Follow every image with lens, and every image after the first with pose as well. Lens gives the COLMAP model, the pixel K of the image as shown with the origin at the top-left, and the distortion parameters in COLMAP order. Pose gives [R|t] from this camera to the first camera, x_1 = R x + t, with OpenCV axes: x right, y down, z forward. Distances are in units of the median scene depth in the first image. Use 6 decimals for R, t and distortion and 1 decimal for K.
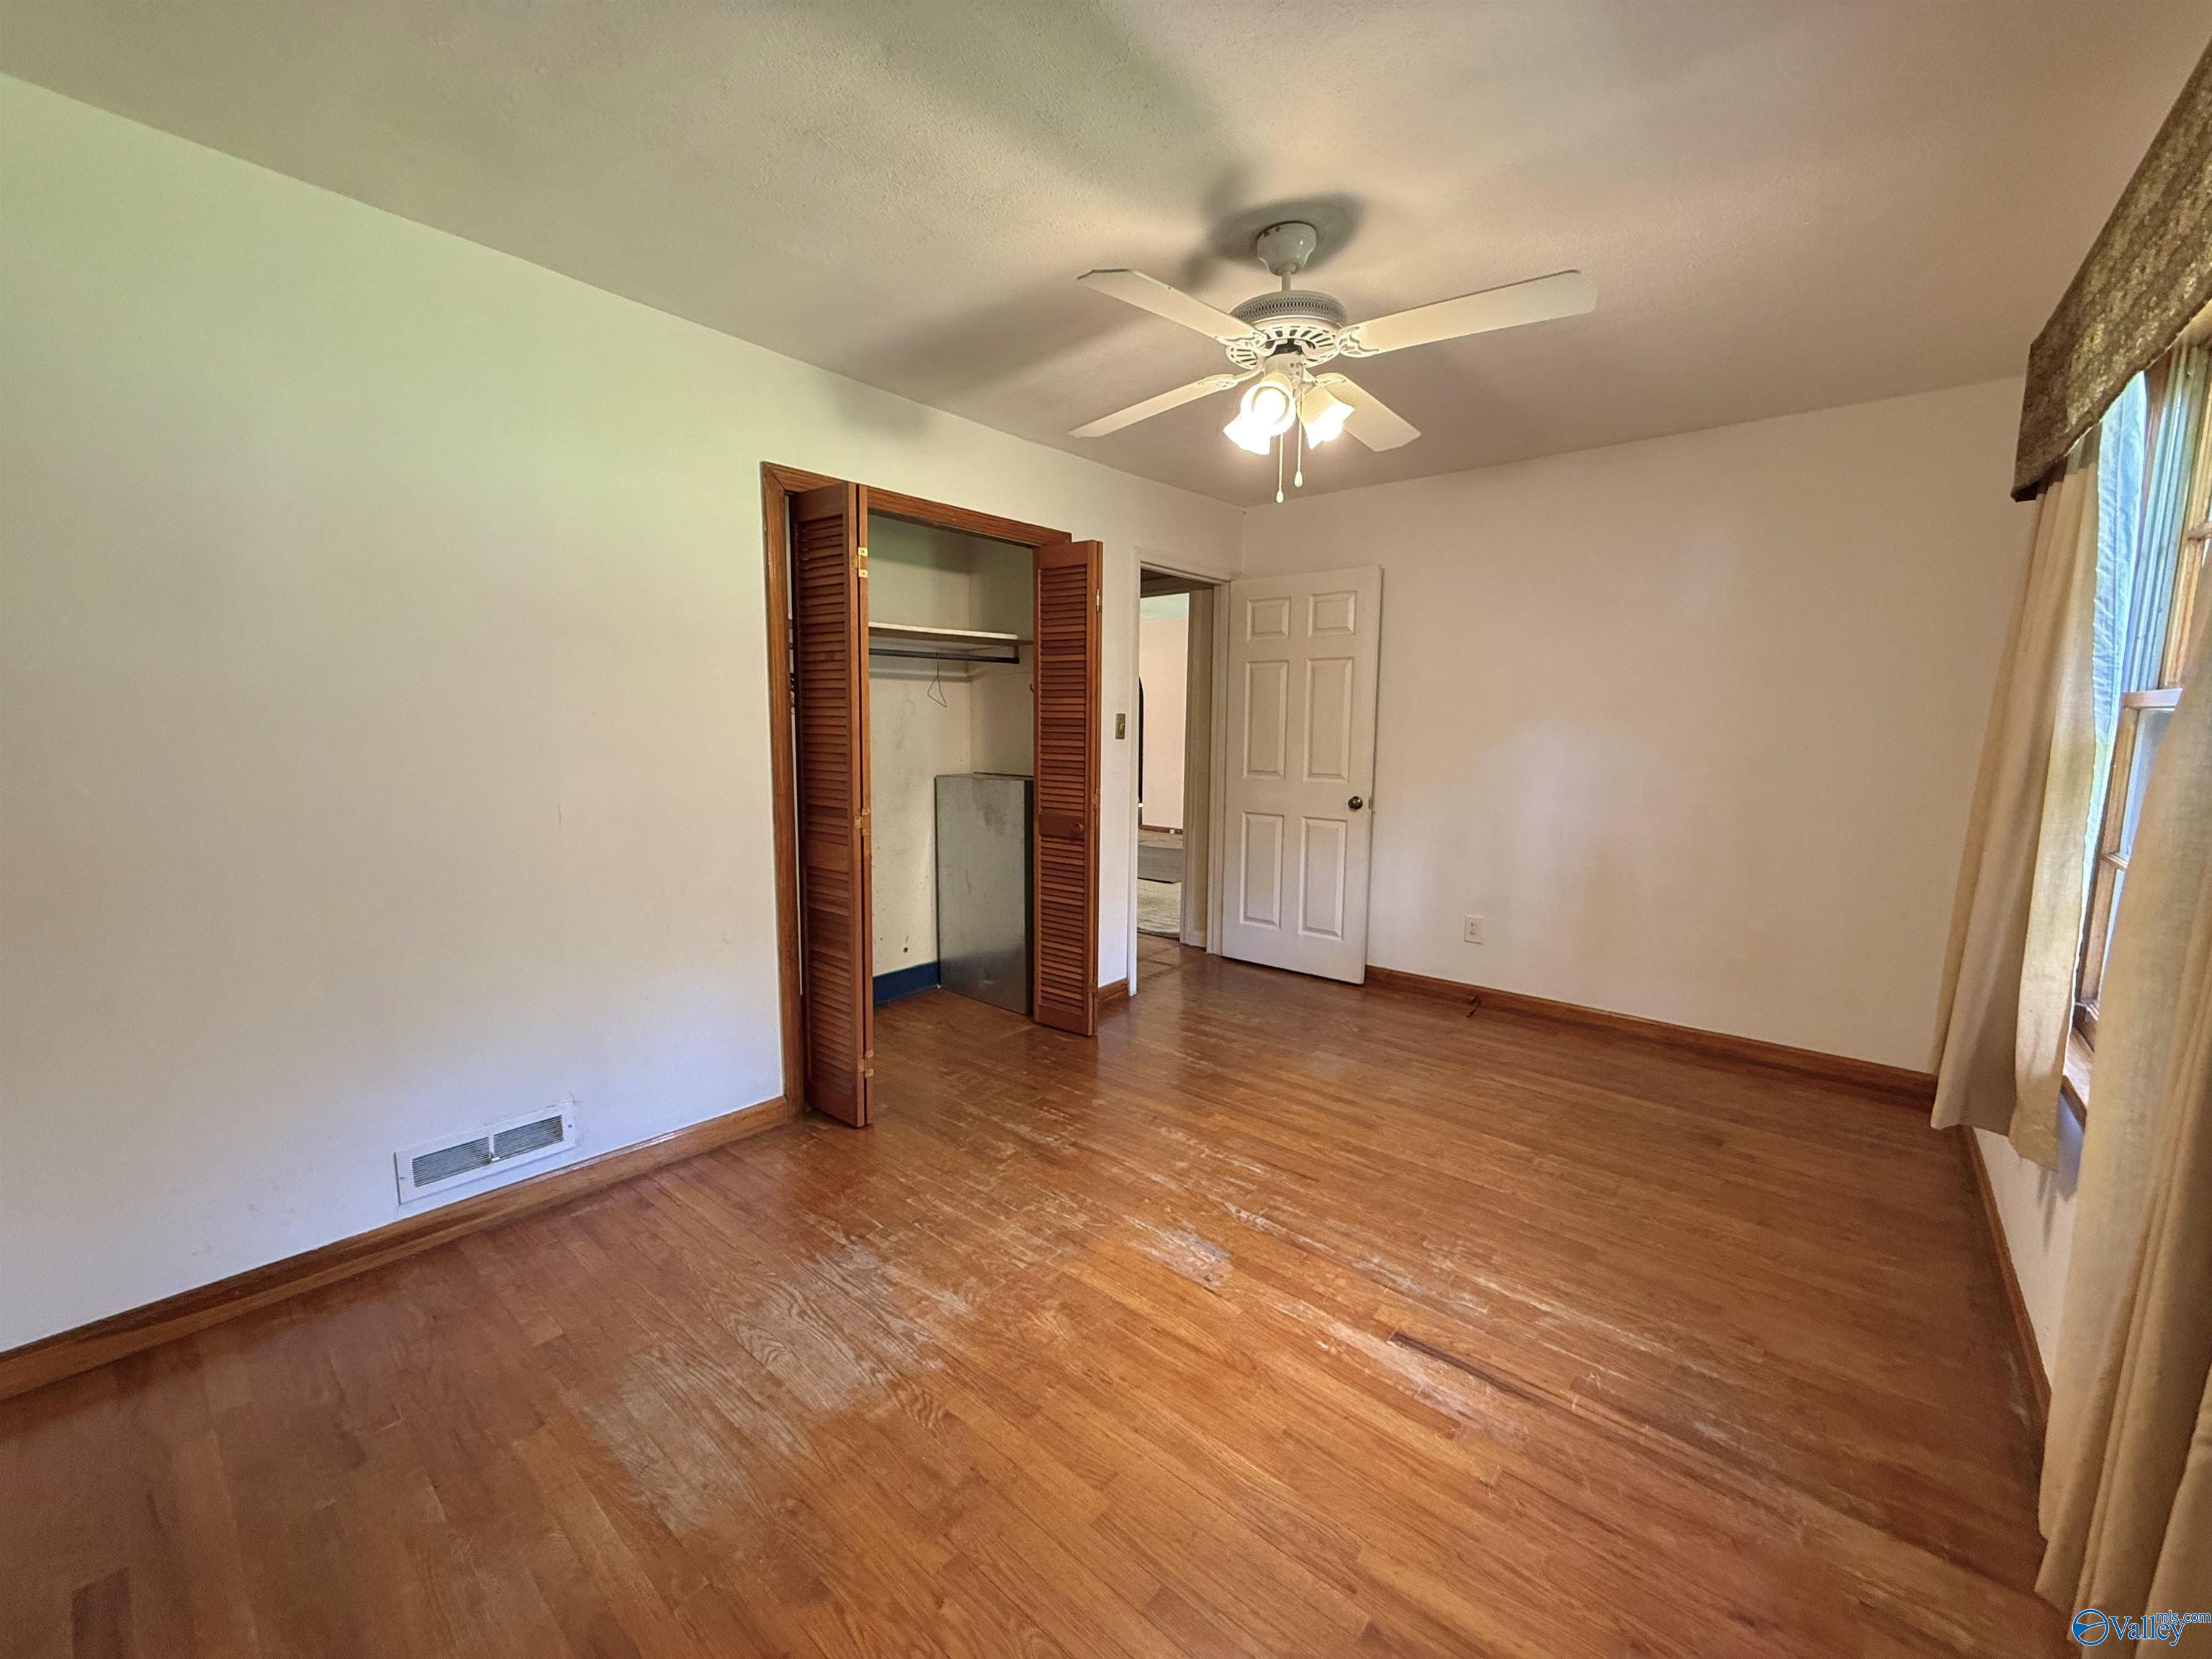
lens RADIAL K [[890.6, 0, 1097.3], [0, 890.6, 831.4], [0, 0, 1]] dist [-0.001562, -0.000193]
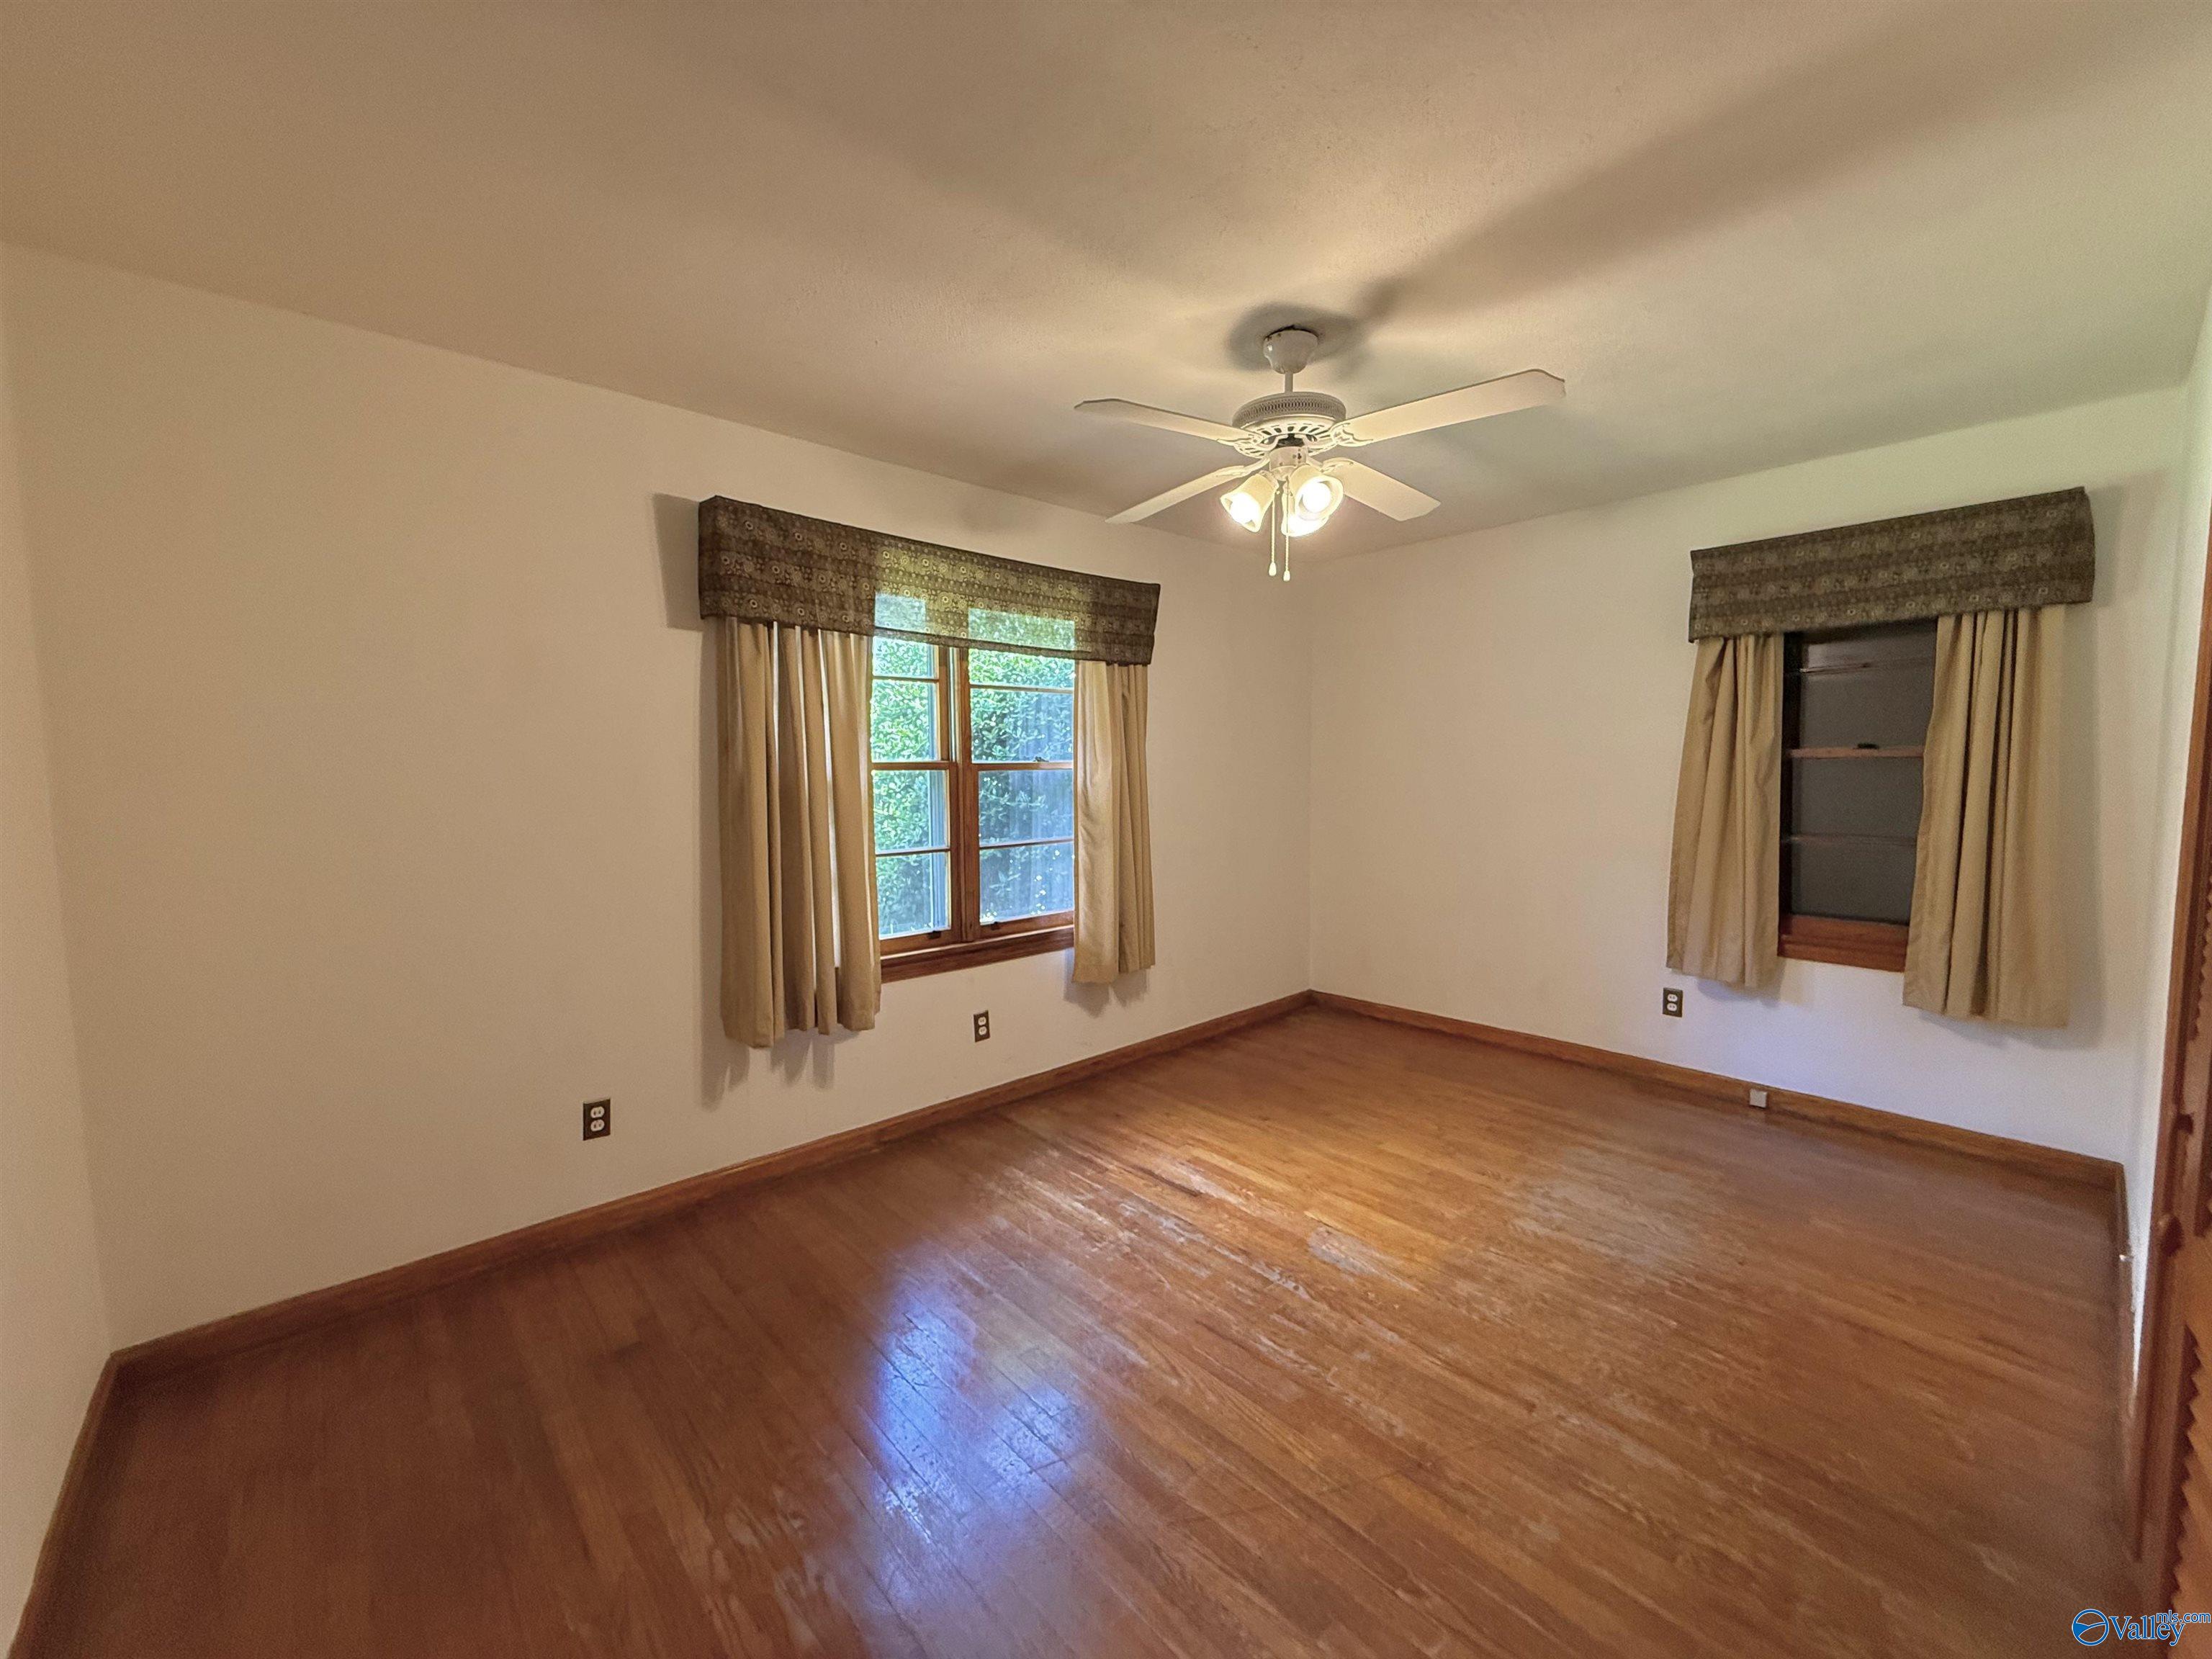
lens RADIAL K [[890.6, 0, 1097.3], [0, 890.6, 831.4], [0, 0, 1]] dist [-0.001562, -0.000193]
pose [[-0.991227, -0.009688, 0.131817, 0.286142], [0.017990, 0.978139, 0.207173, -0.301397], [-0.130942, 0.207727, -0.969383, 2.132460]]
